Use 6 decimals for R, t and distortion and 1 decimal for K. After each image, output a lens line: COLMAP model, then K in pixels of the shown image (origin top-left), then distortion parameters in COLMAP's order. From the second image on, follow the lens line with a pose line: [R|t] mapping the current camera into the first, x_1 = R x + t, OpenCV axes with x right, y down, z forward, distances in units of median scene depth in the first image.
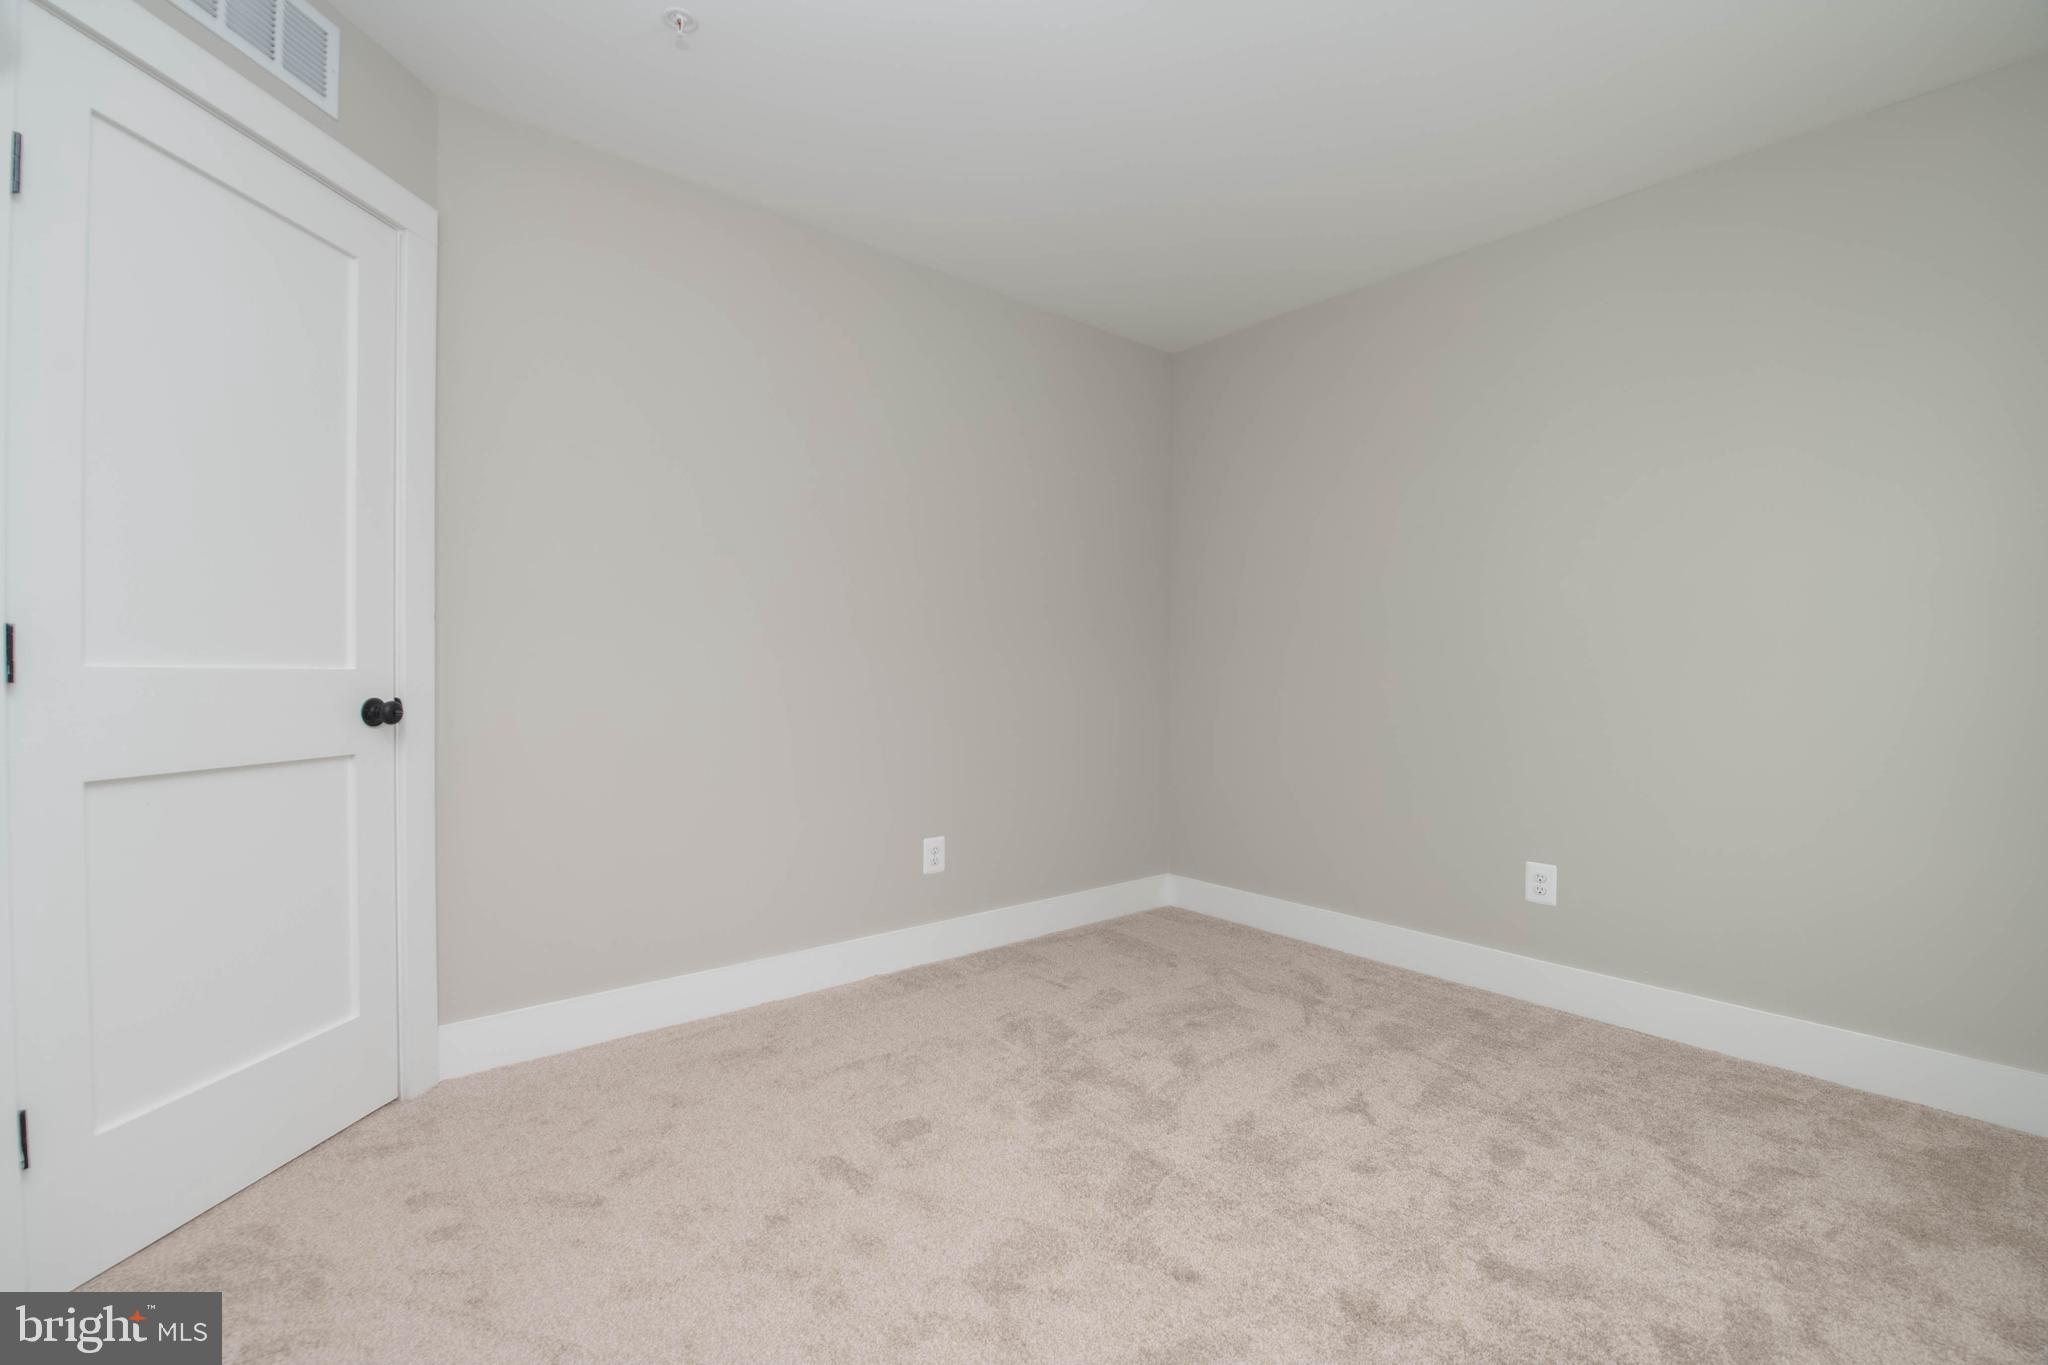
lens RADIAL K [[873.6, 0, 1033.4], [0, 873.6, 684.4], [0, 0, 1]] dist [0.001421, -0.013121]
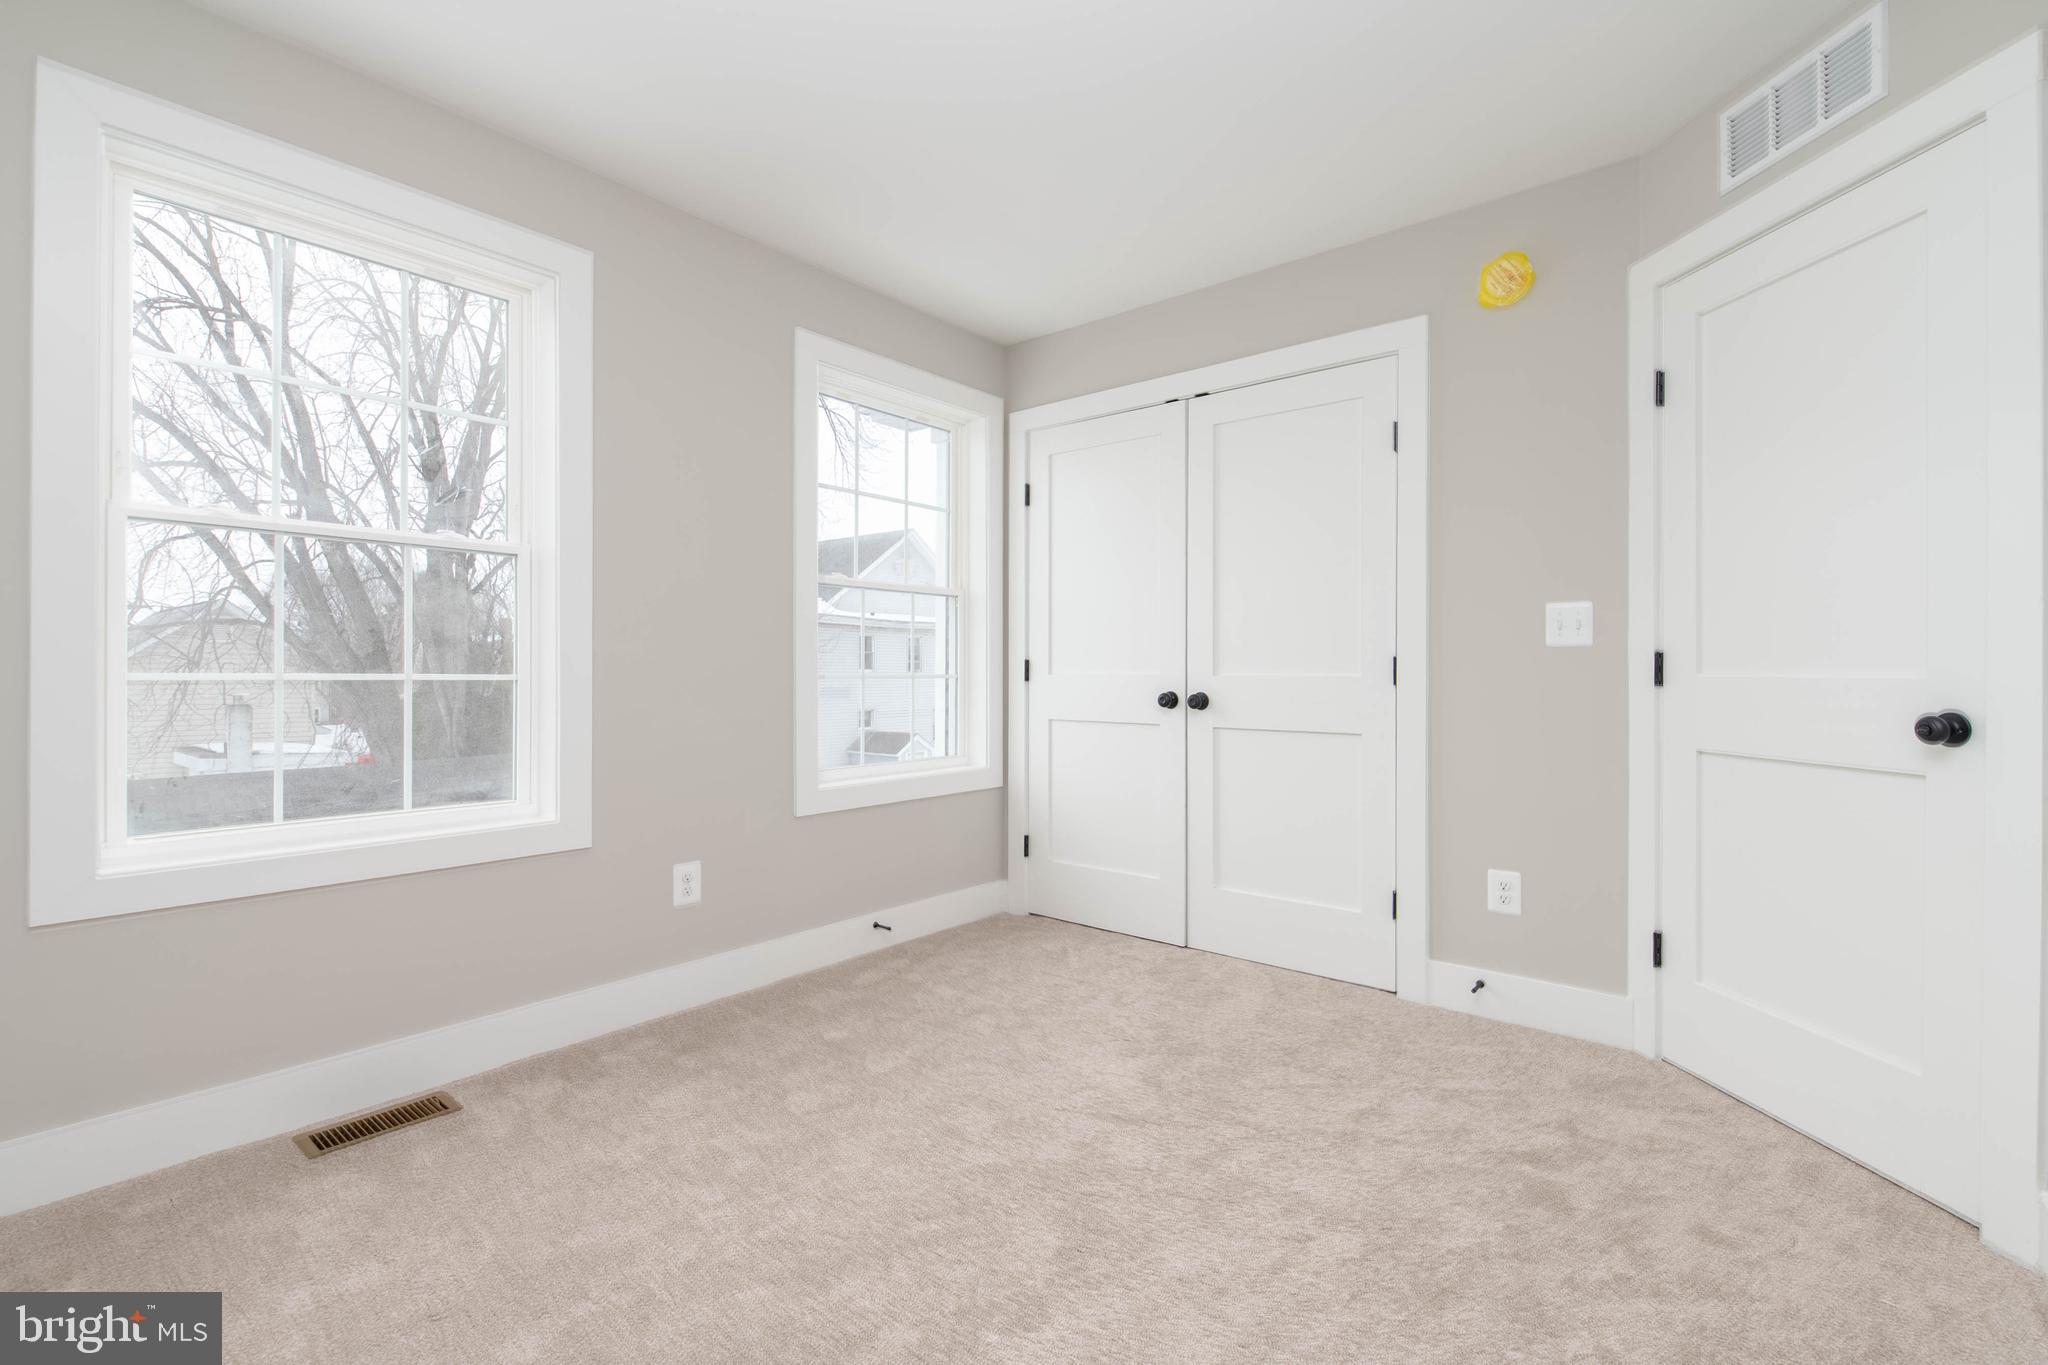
lens RADIAL K [[898.5, 0, 1033.3], [0, 898.5, 670.1], [0, 0, 1]] dist [0.000495, -0.008344]
pose [[-0.984141, -0.011621, -0.177008, 0.244264], [-0.012878, 0.999899, 0.005955, -0.017251], [0.176921, 0.008140, -0.984191, 1.603870]]
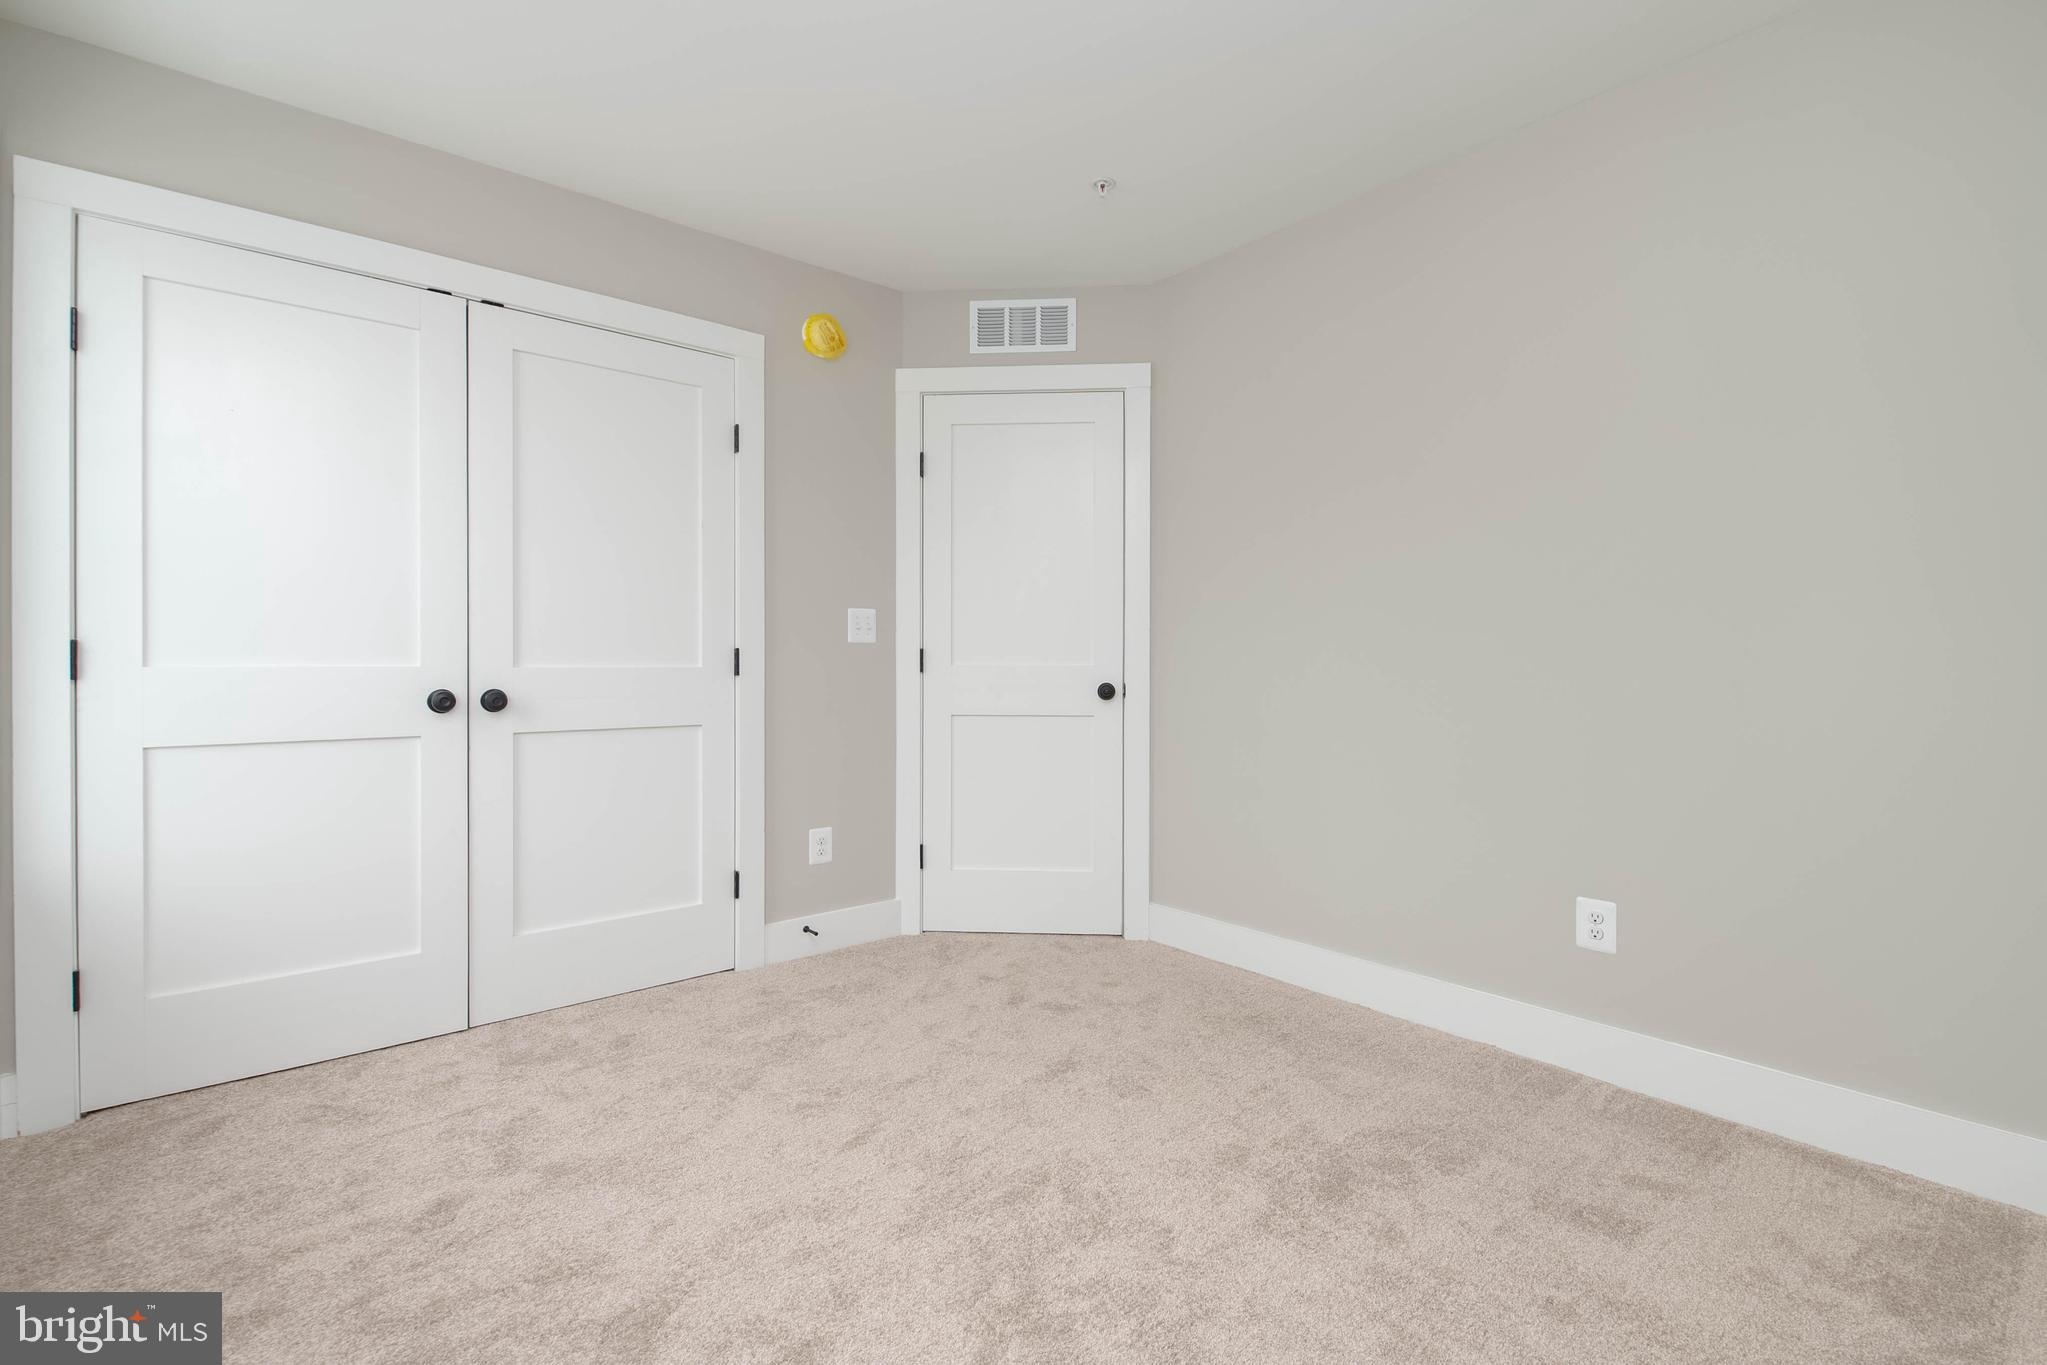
lens RADIAL K [[898.0, 0, 1032.8], [0, 898.0, 670.1], [0, 0, 1]] dist [0.000495, -0.008344]
pose [[-0.000016, -0.005043, -0.999987, 0.900200], [-0.009277, 0.999944, -0.005042, 0.000792], [0.999957, 0.009277, -0.000063, 0.821562]]
